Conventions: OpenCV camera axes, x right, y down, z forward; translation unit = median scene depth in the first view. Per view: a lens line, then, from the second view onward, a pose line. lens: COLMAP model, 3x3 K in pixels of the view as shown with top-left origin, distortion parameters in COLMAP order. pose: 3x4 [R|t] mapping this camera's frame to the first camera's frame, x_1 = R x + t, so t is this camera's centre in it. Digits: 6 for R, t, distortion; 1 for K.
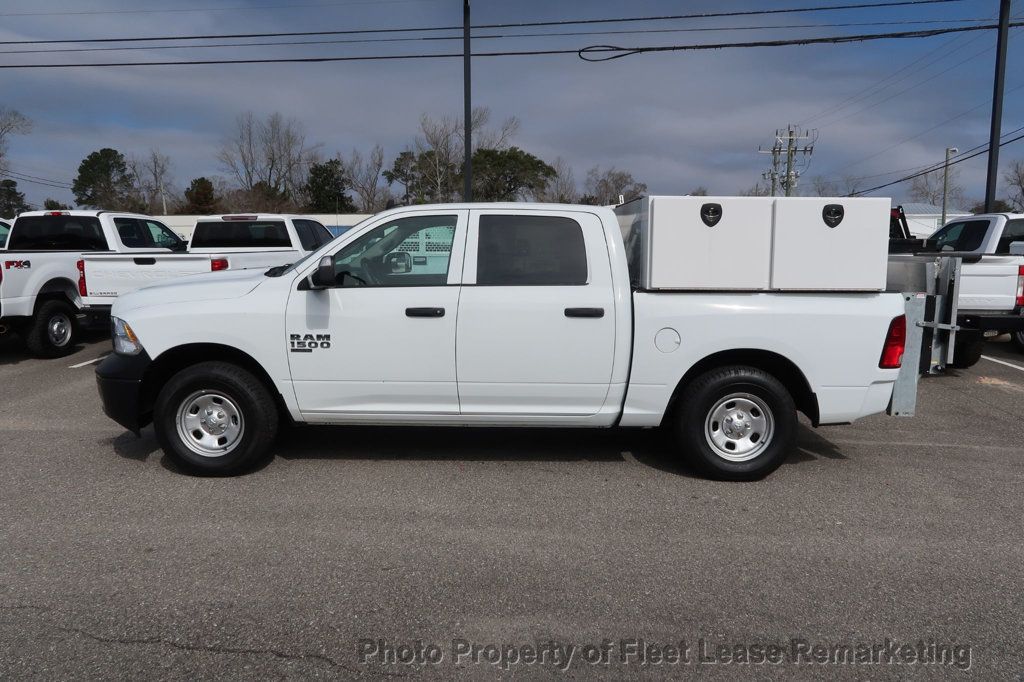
lens RADIAL K [[706.1, 0, 508.4], [0, 706.1, 345.4], [0, 0, 1]] dist [-0.030881, 0.007158]
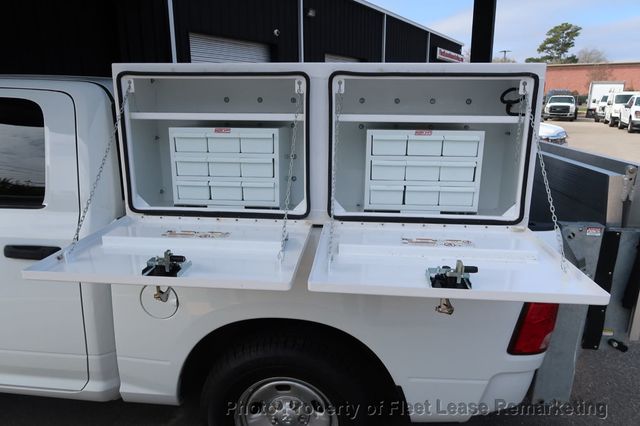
lens RADIAL K [[441.3, 0, 317.8], [0, 441.3, 215.7], [0, 0, 1]] dist [-0.030881, 0.007158]
pose [[0.997389, 0.019494, -0.069538, 0.384132], [-0.010893, 0.992471, 0.121991, -0.125960], [0.071392, -0.120915, 0.990092, 0.622775]]
